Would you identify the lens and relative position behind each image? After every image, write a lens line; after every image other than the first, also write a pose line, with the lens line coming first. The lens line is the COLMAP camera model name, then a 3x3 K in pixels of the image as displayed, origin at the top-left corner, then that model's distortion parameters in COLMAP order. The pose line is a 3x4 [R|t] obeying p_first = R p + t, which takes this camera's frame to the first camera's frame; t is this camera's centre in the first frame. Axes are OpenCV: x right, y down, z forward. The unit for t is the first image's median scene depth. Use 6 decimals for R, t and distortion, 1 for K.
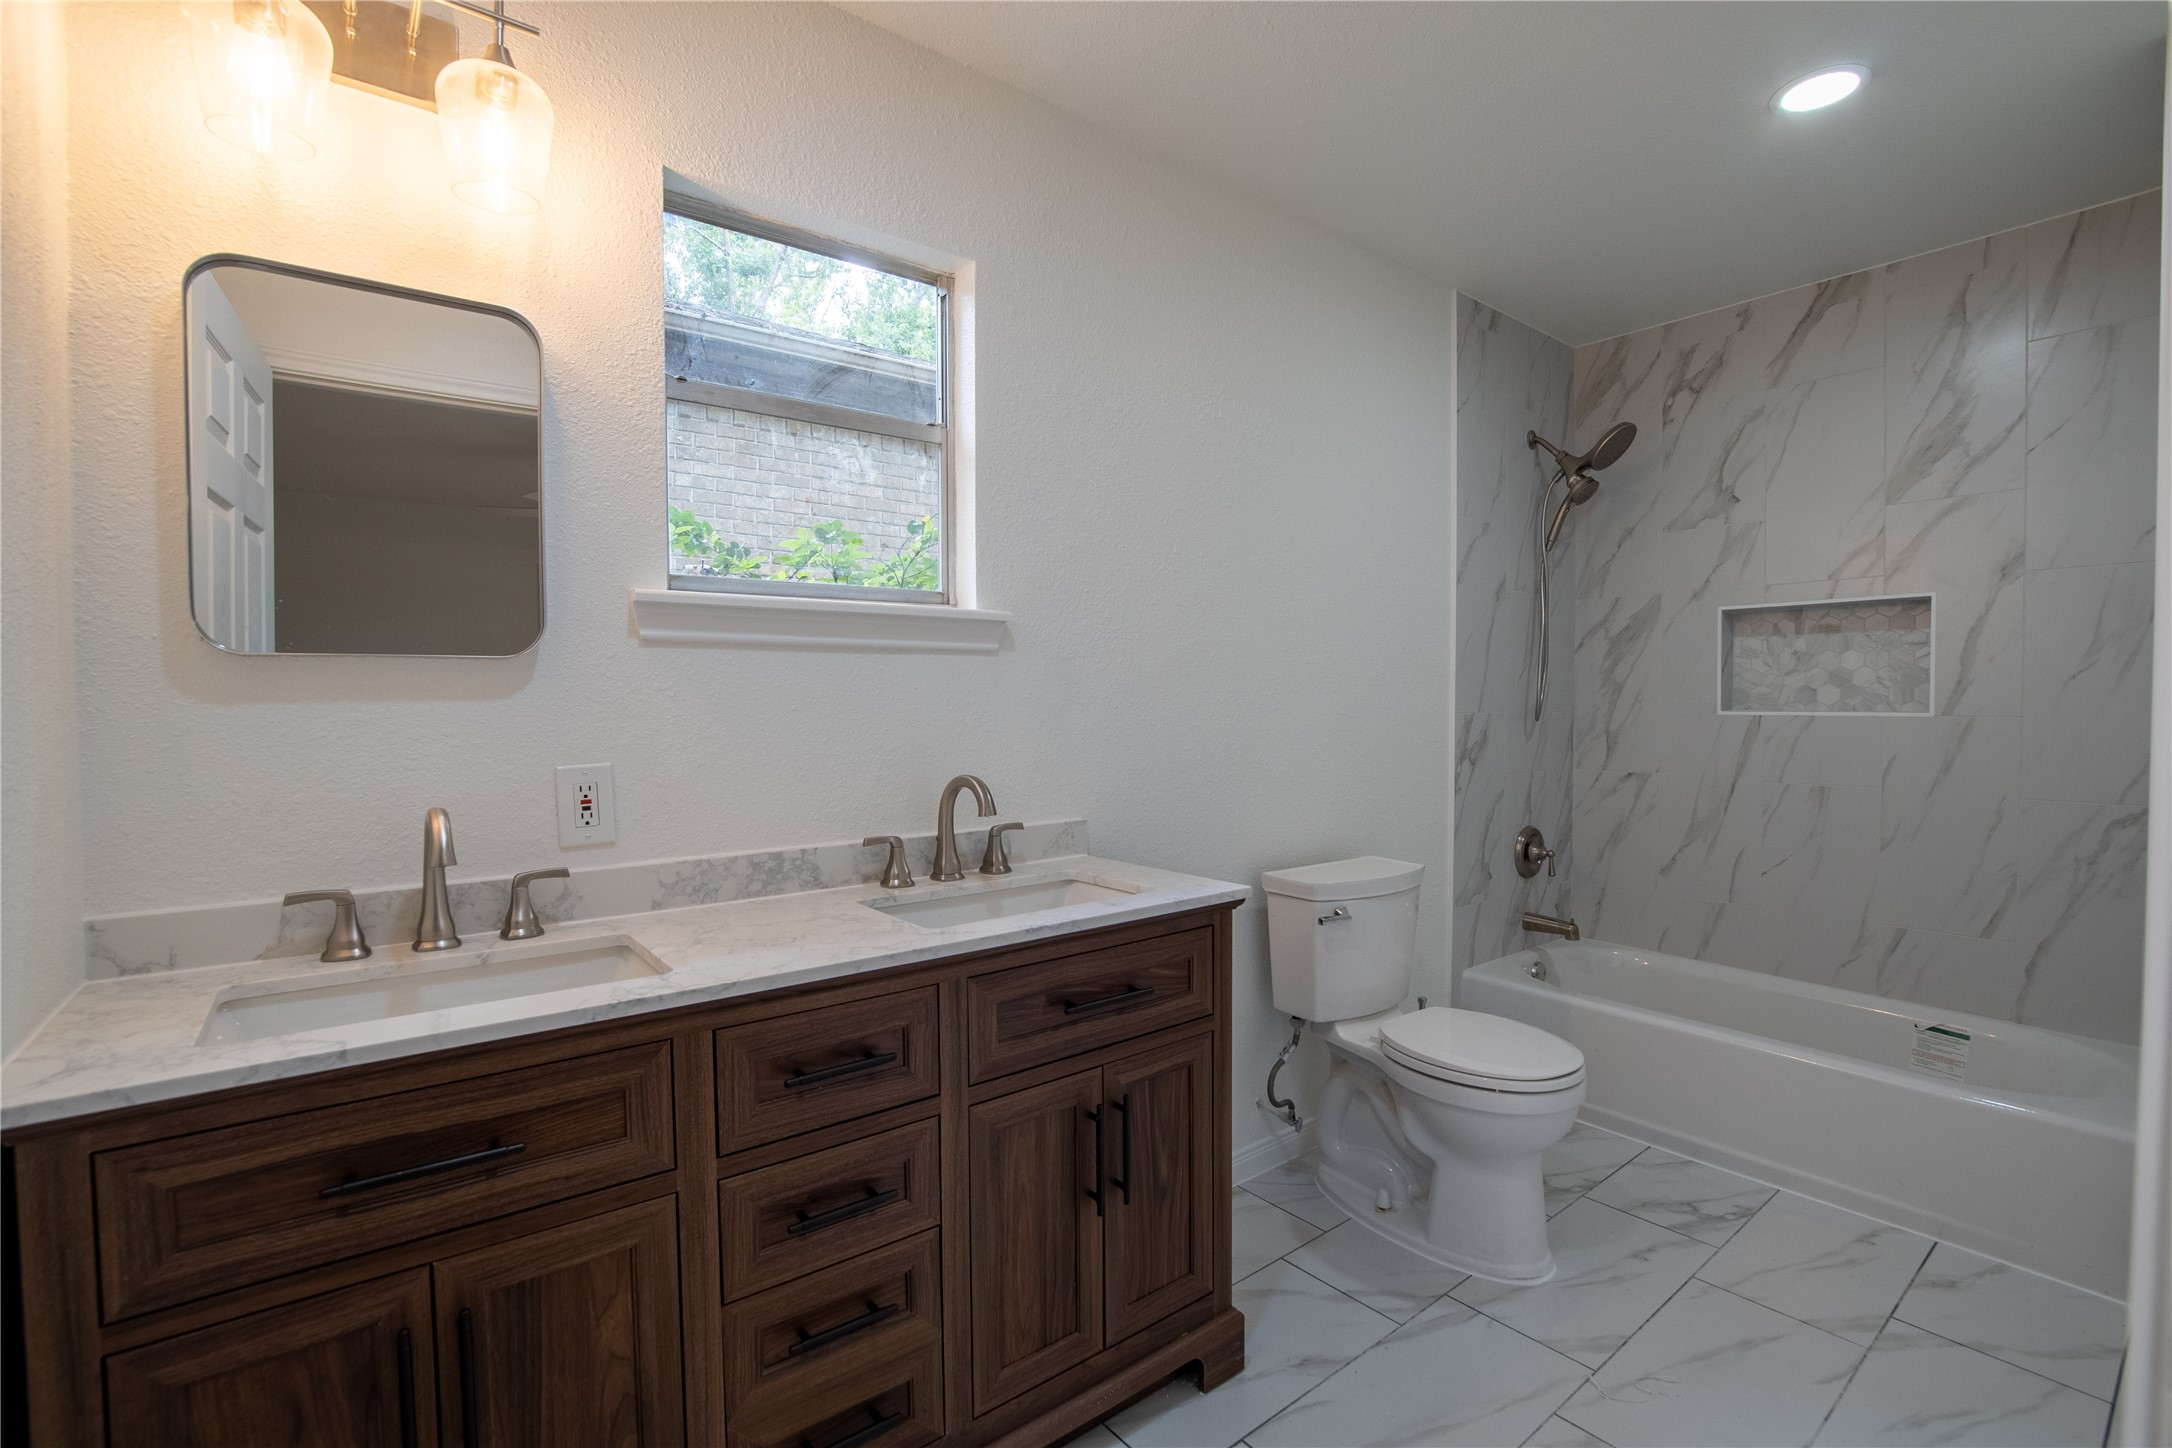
lens RADIAL K [[966.8, 0, 1084.0], [0, 966.8, 727.3], [0, 0, 1]] dist [-0.039619, 0.007883]
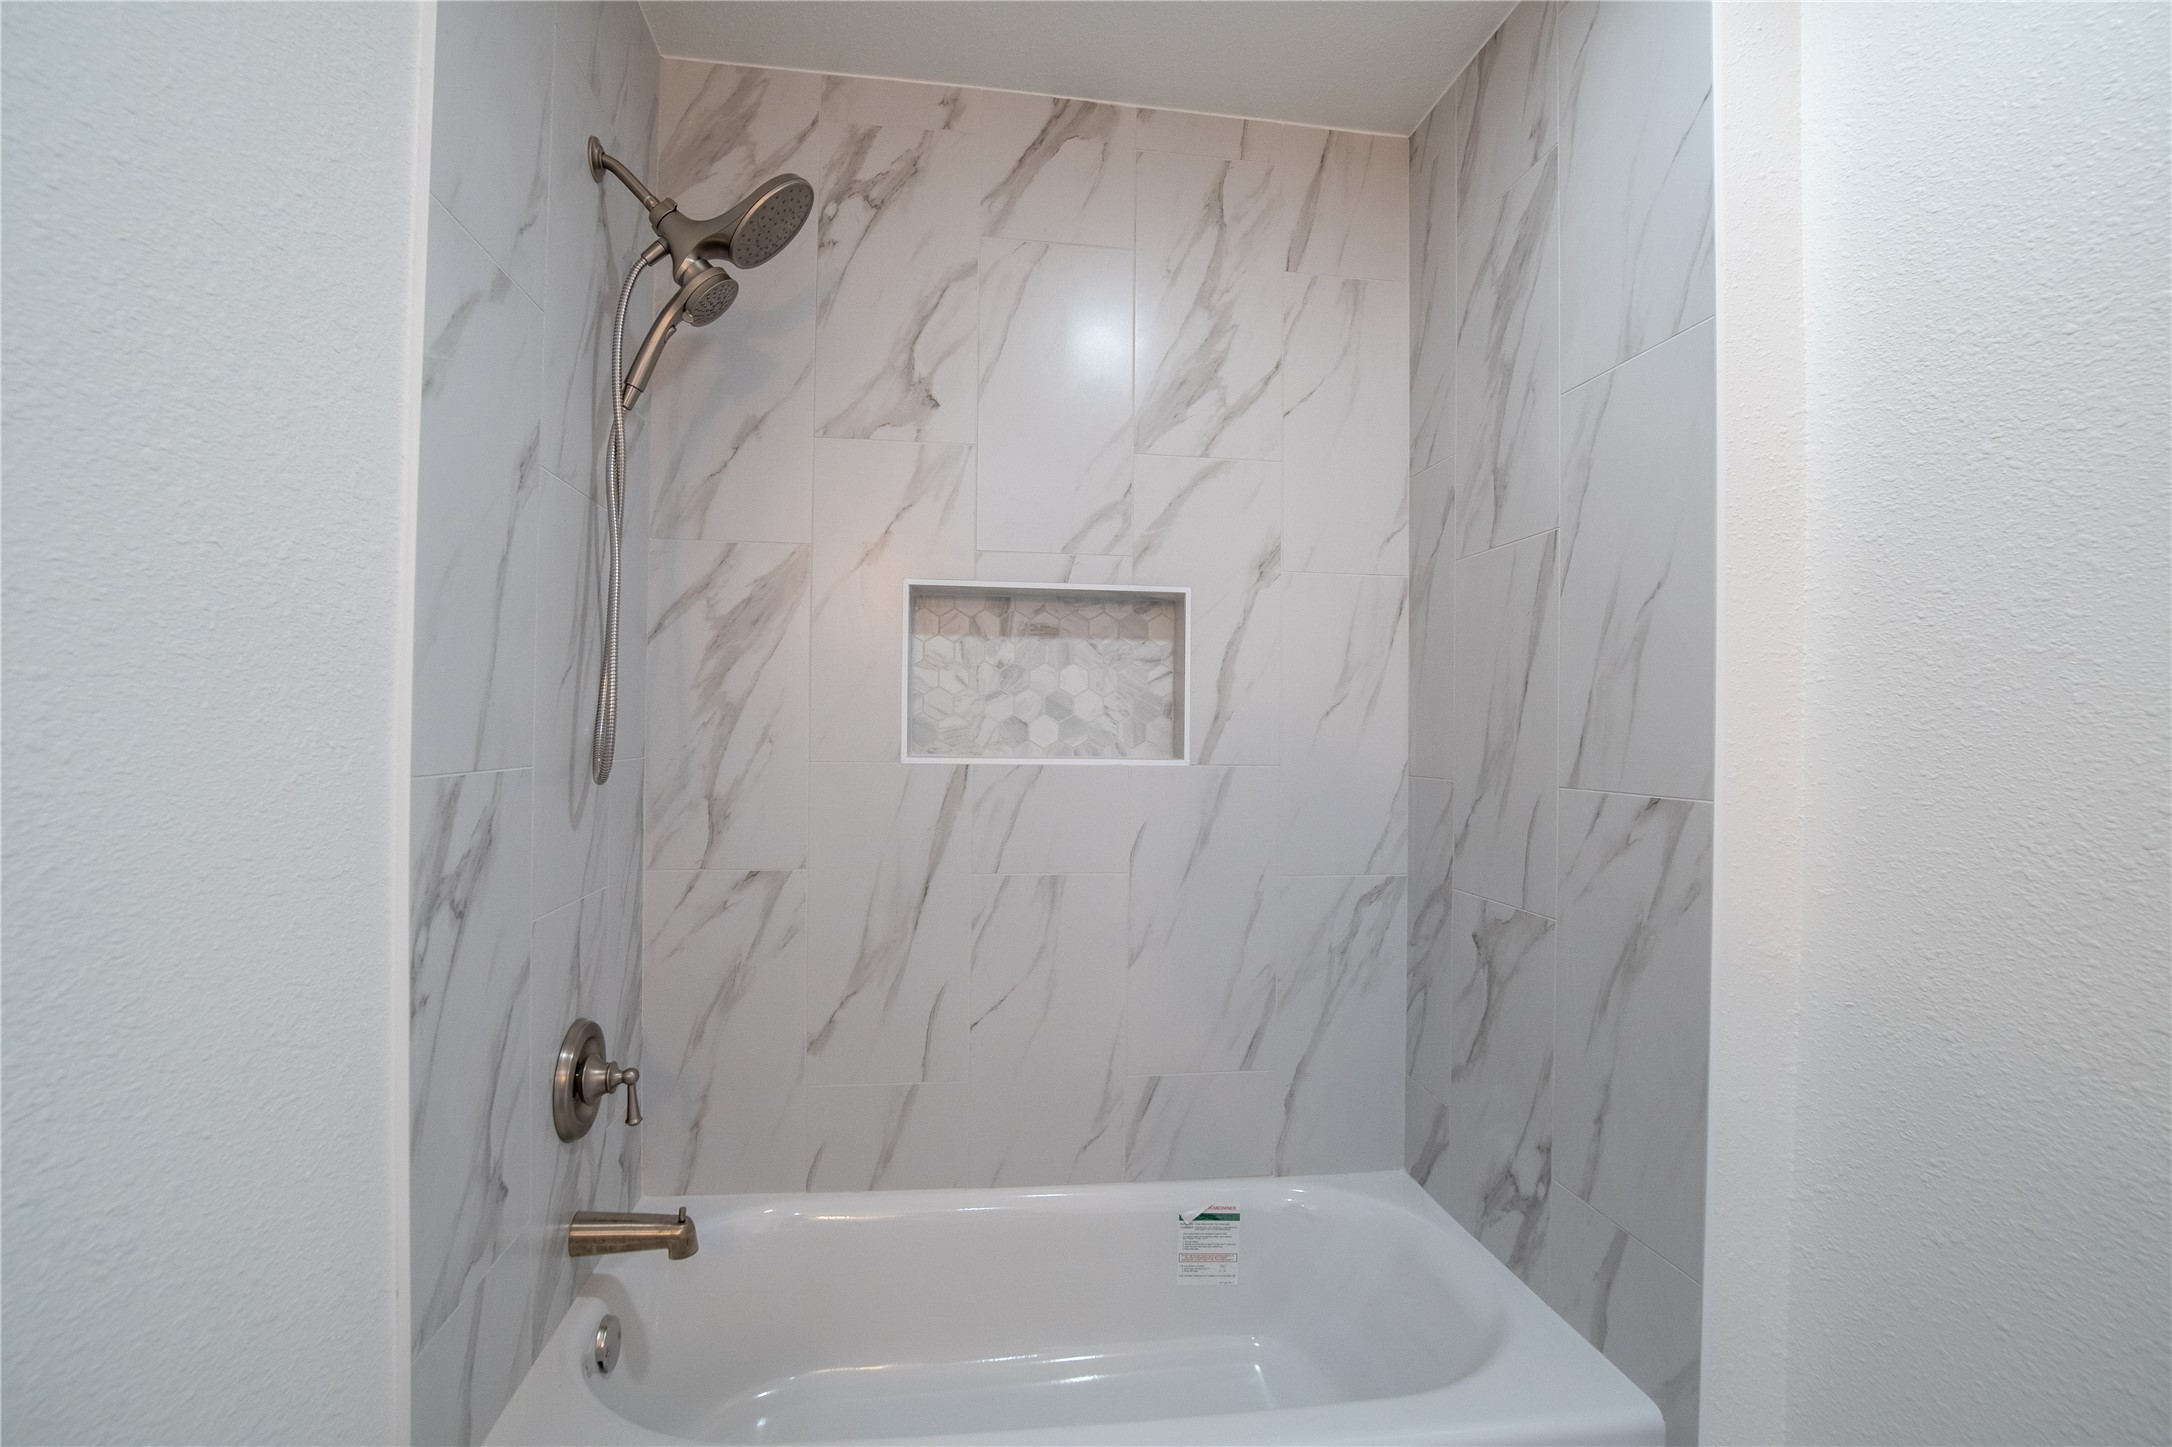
lens RADIAL K [[966.8, 0, 1084.0], [0, 966.8, 726.8], [0, 0, 1]] dist [-0.039619, 0.007883]
pose [[0.495000, 0.013138, 0.868794, 0.212739], [0.008741, 0.999760, -0.020100, -0.023243], [-0.868849, 0.017544, 0.494766, 0.625969]]
